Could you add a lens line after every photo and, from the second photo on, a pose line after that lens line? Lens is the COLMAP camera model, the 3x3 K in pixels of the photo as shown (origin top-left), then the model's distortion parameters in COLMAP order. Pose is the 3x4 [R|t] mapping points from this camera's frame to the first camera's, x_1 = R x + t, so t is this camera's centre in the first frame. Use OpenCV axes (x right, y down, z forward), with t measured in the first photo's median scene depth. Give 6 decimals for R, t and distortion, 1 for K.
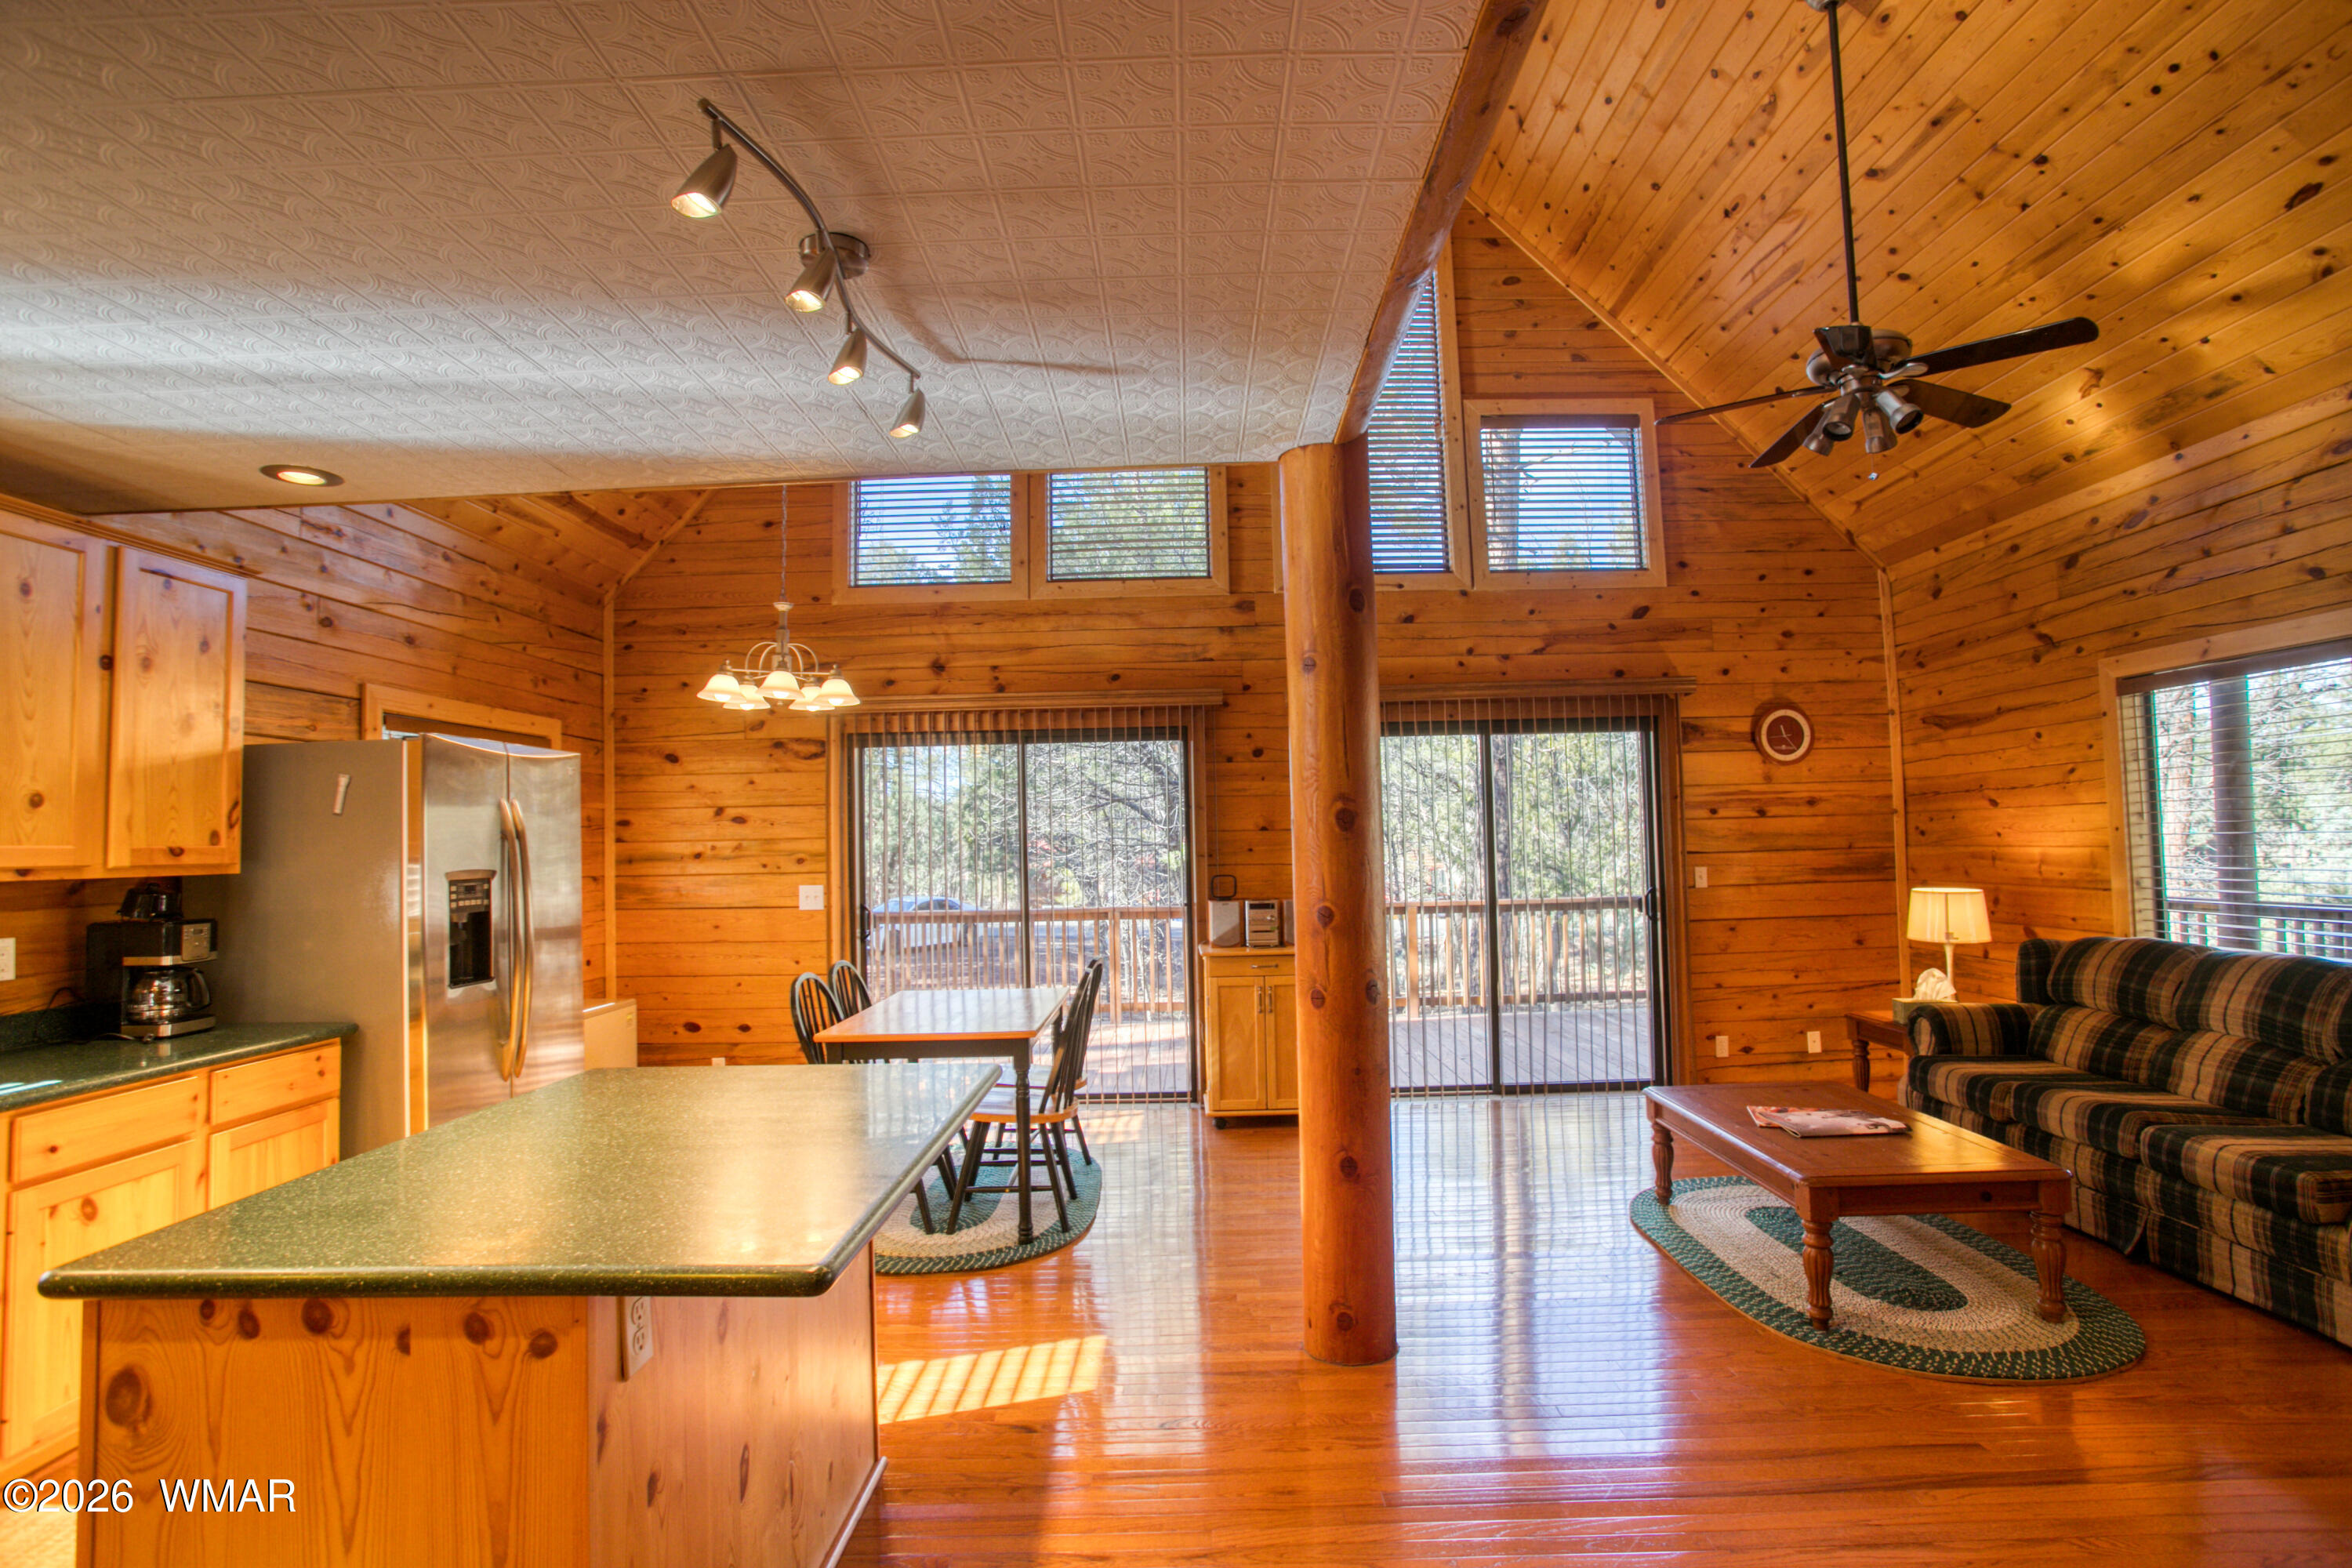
lens RADIAL K [[1149.2, 0, 1190.2], [0, 1149.2, 782.4], [0, 0, 1]] dist [-0.053141, 0.017564]
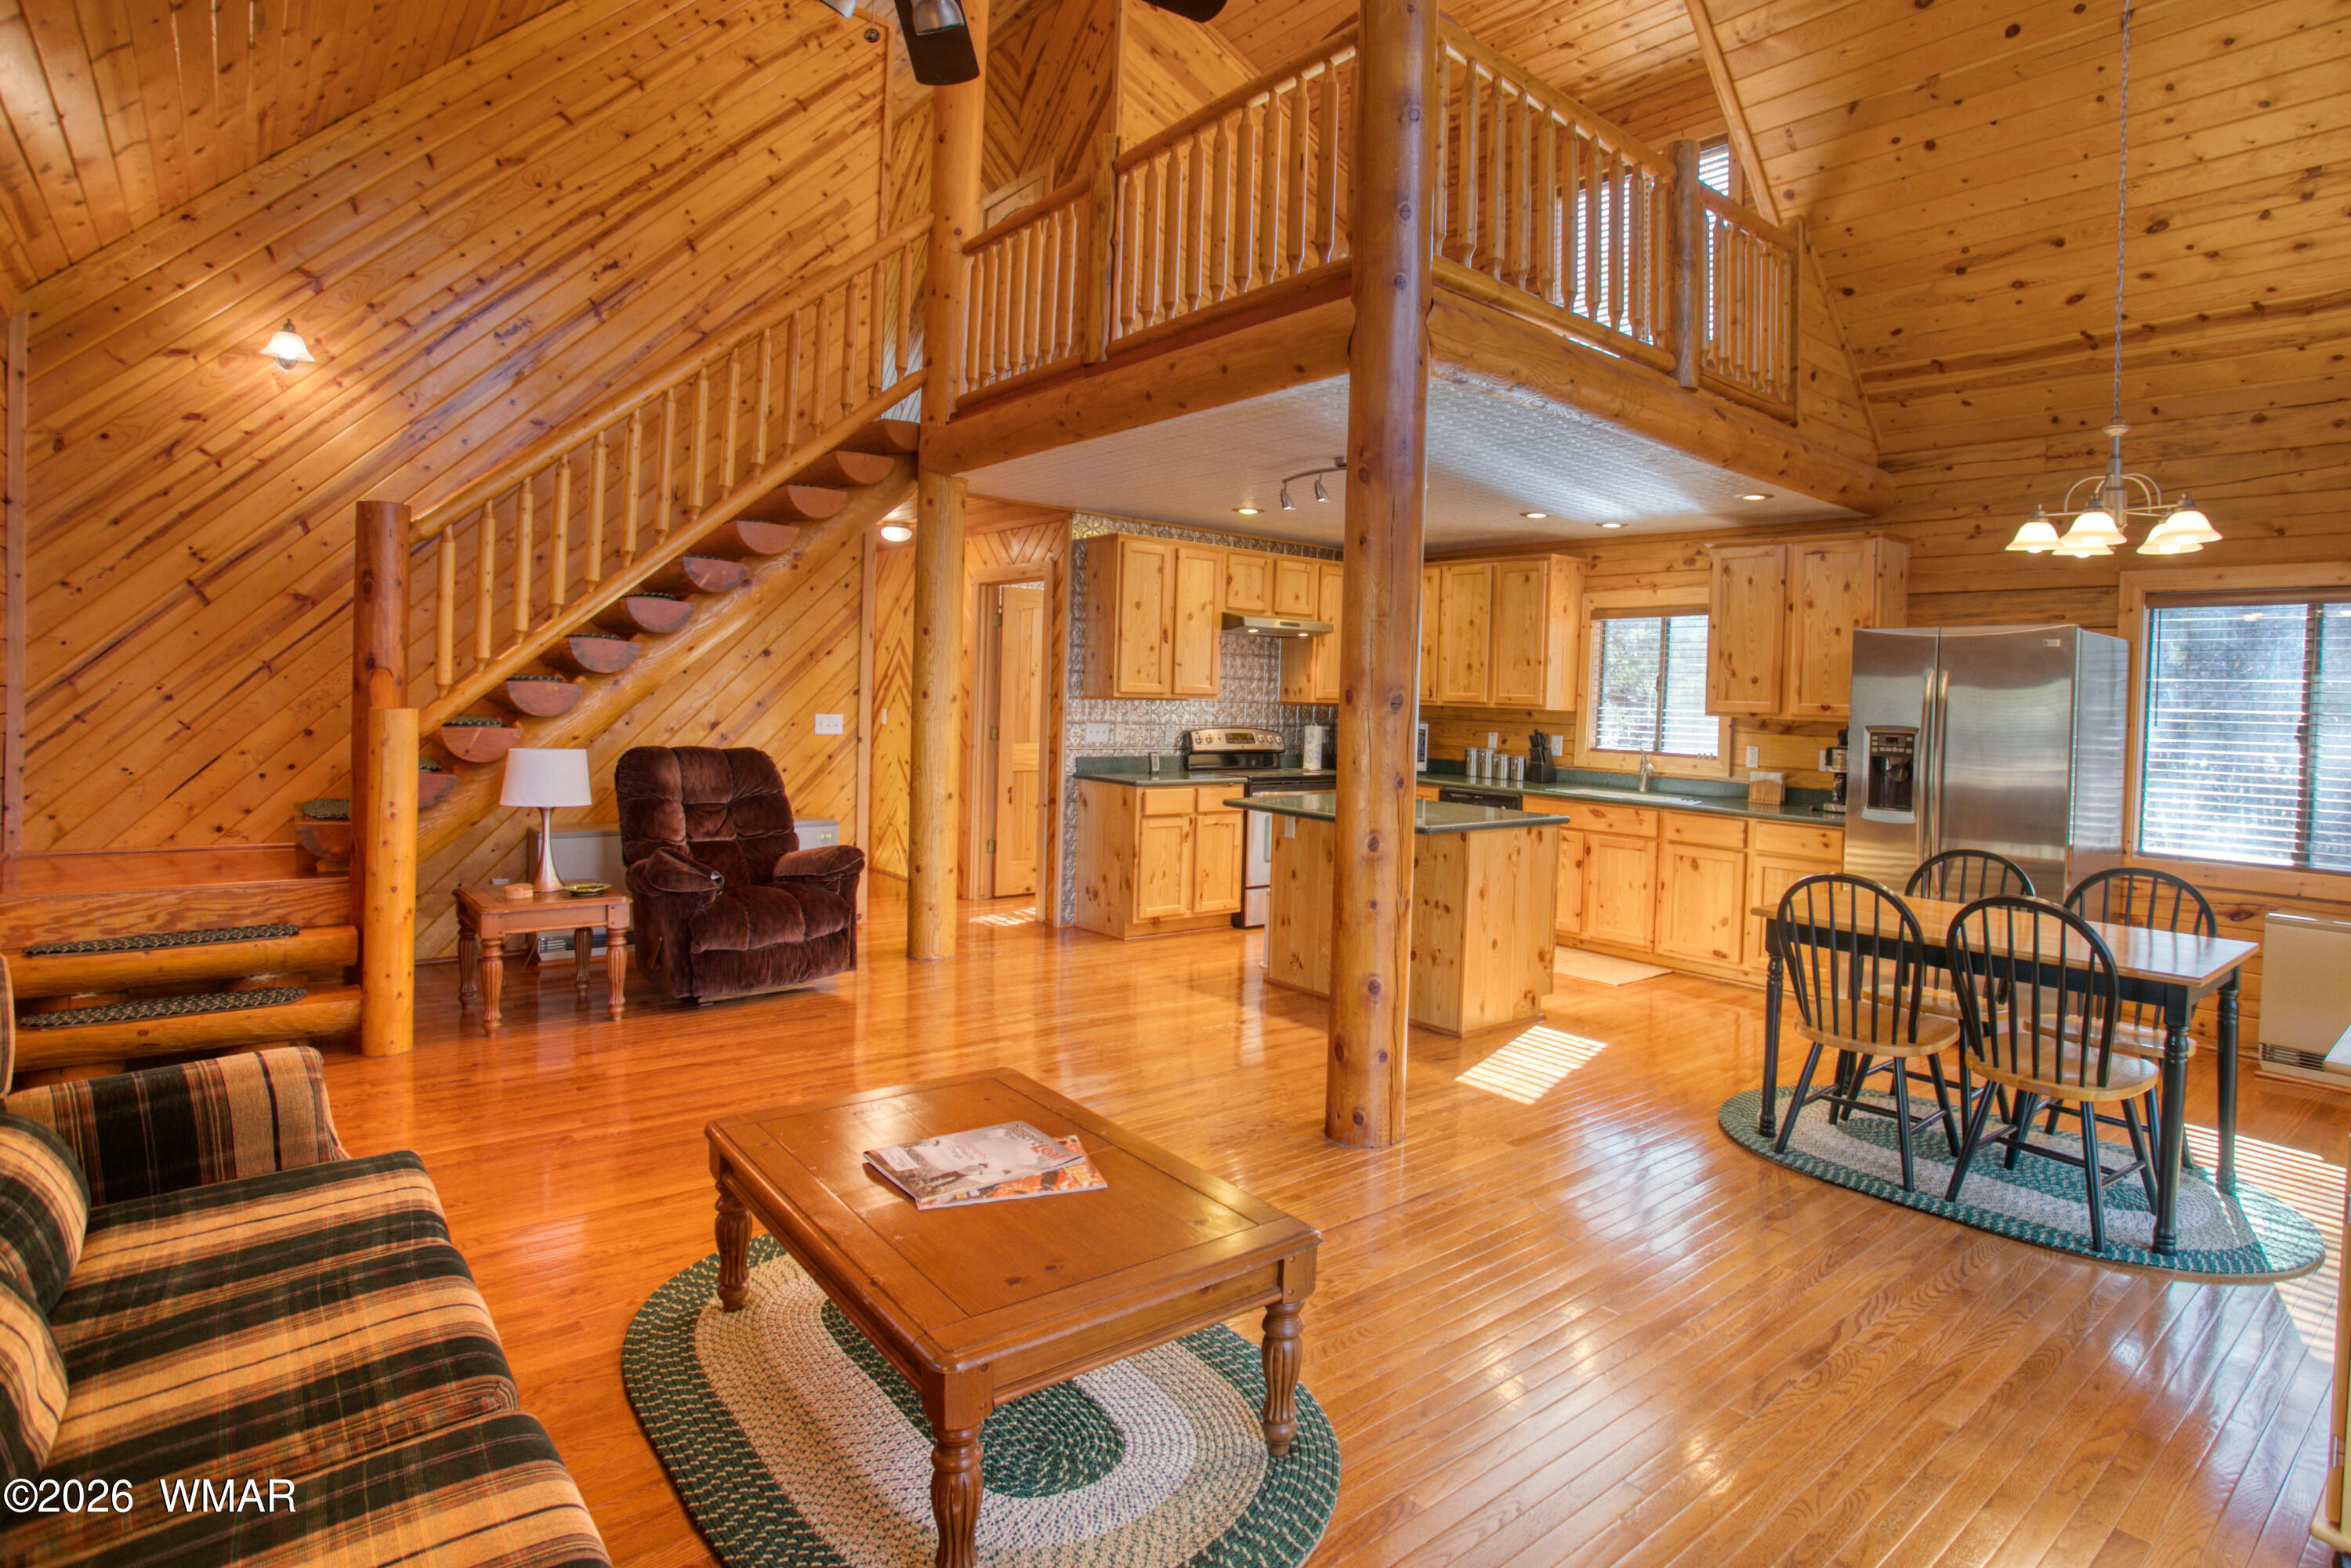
lens RADIAL K [[1225.5, 0, 1293.2], [0, 1225.5, 705.0], [0, 0, 1]] dist [-0.048187, 0.004613]
pose [[-0.742499, 0.008191, -0.669797, 0.517871], [0.023182, 0.999640, -0.013473, 0.033120], [0.669446, -0.025531, -0.742422, 0.949678]]
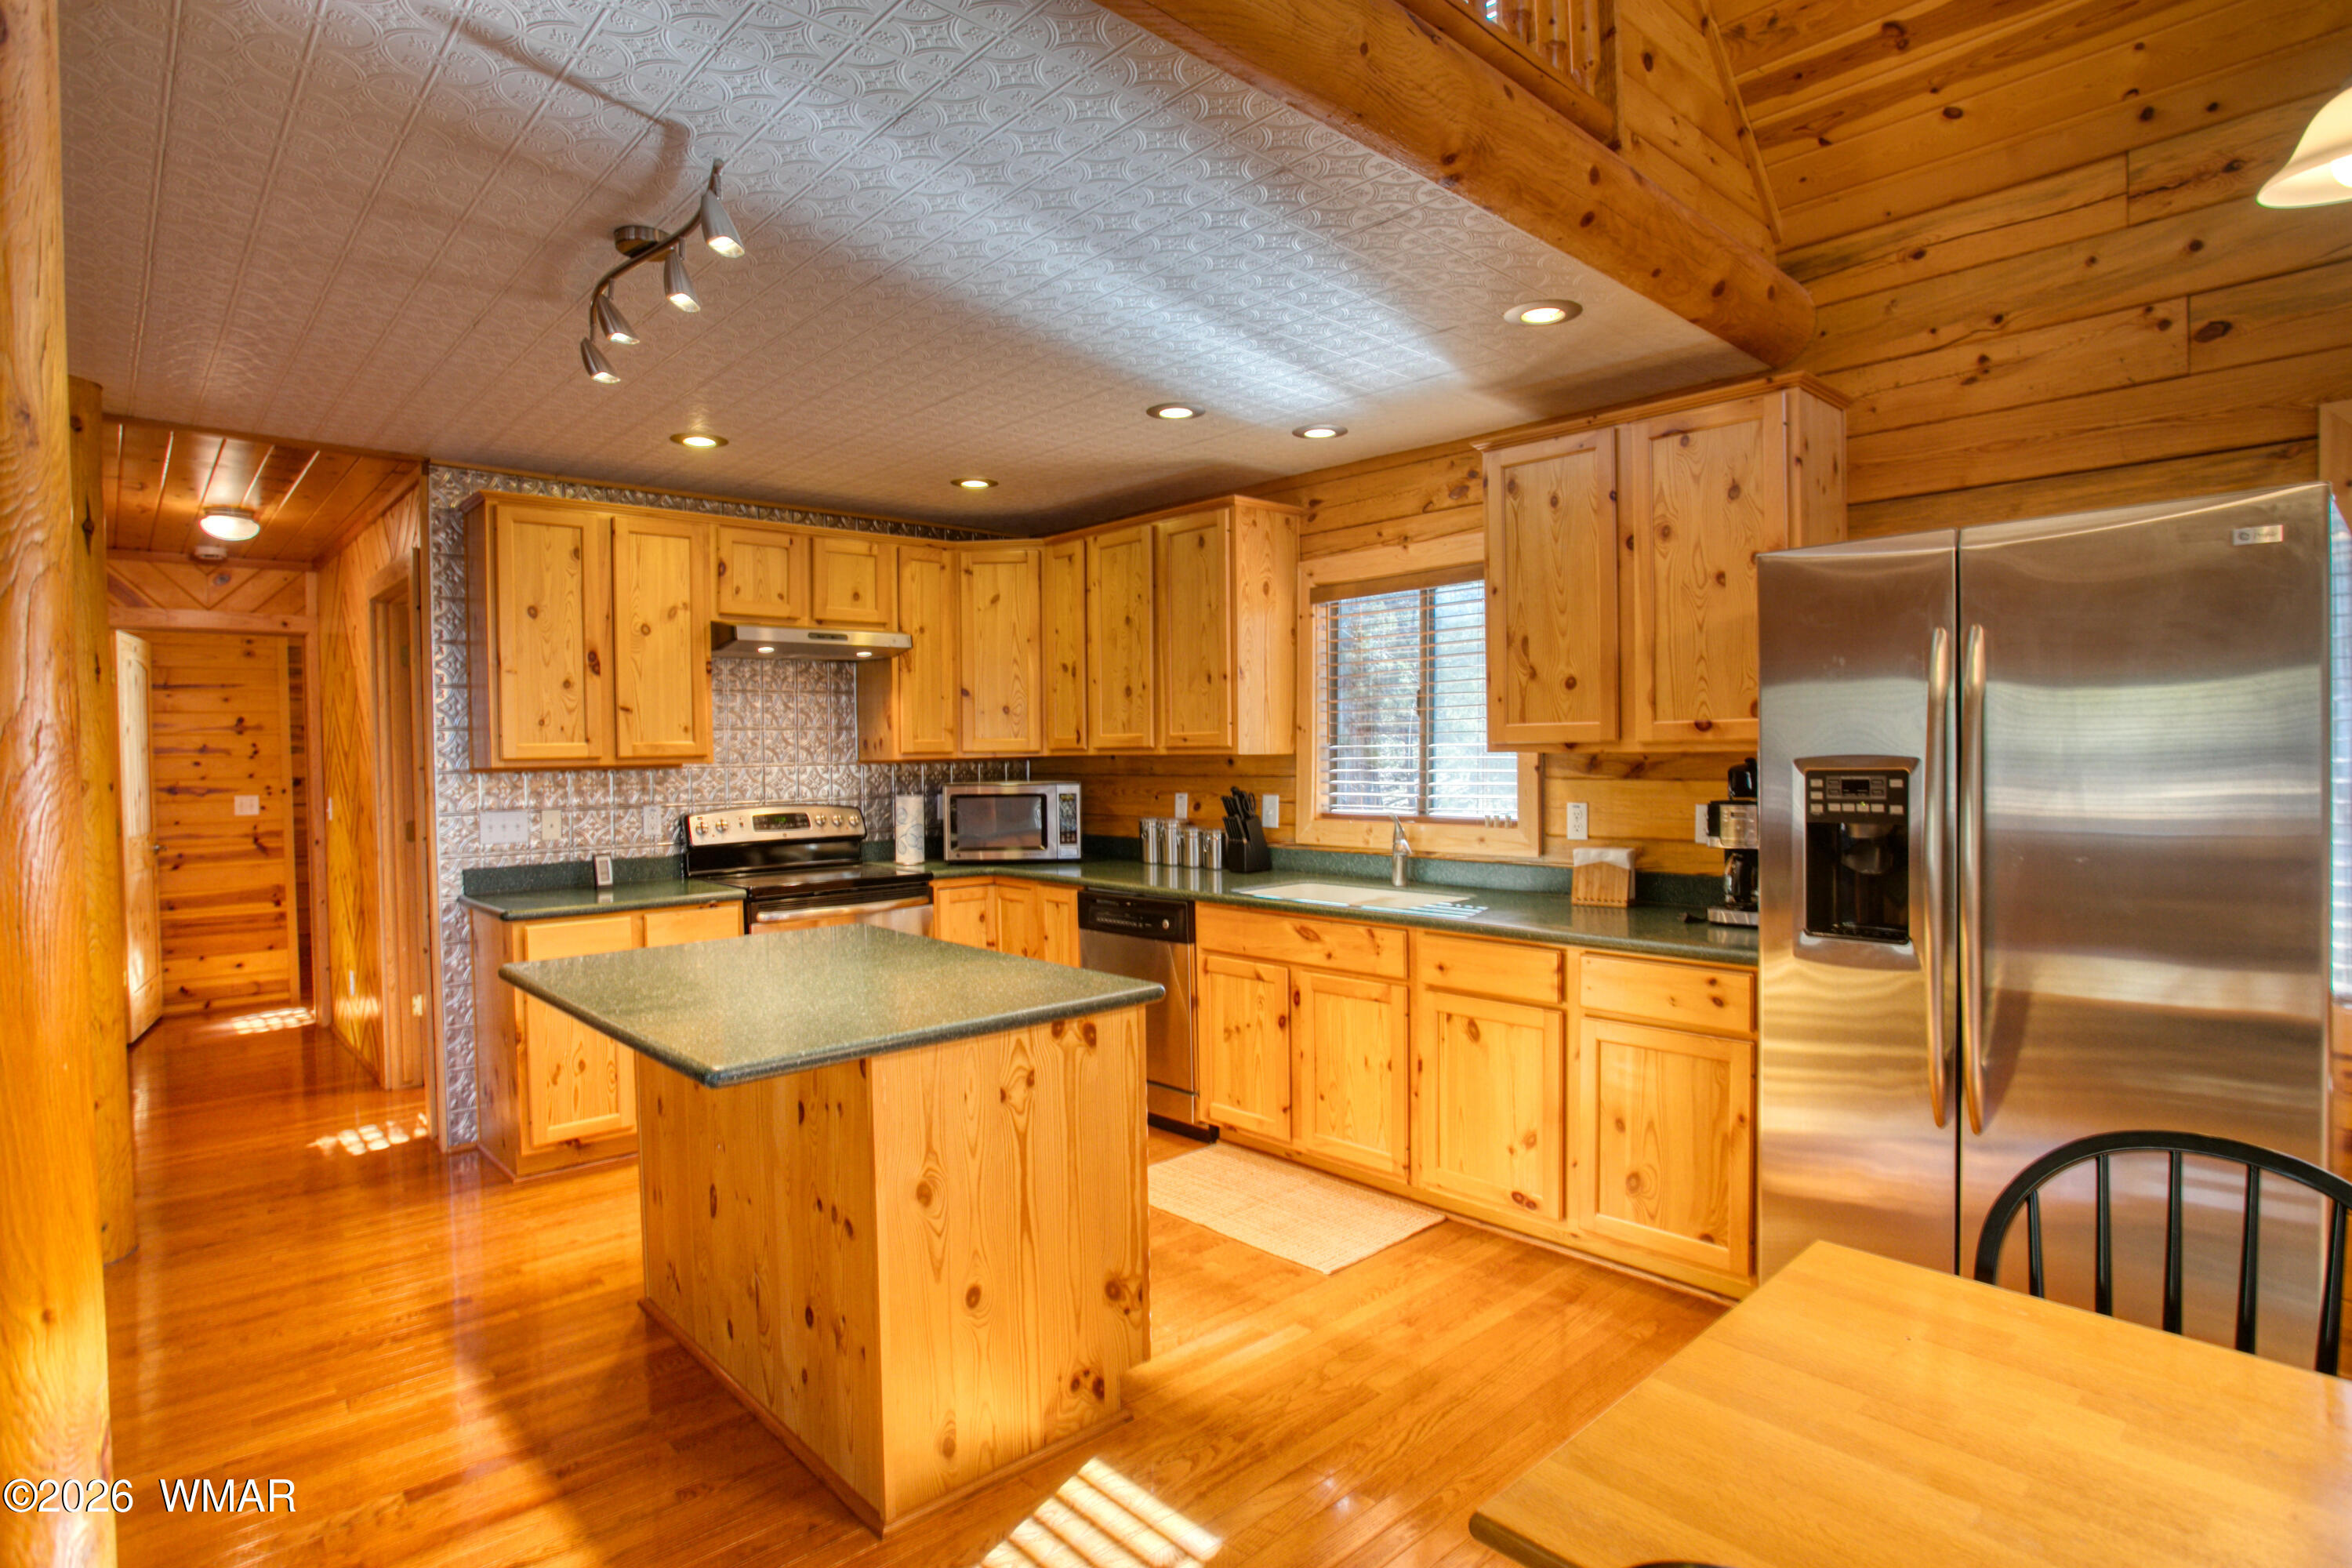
lens RADIAL K [[1215.8, 0, 1177.4], [0, 1215.8, 771.9], [0, 0, 1]] dist [-0.064186, 0.023179]
pose [[-0.733215, 0.050550, -0.678115, 0.046139], [0.070742, 0.997492, -0.002132, 0.036527], [0.676307, -0.049534, -0.734953, 0.729285]]
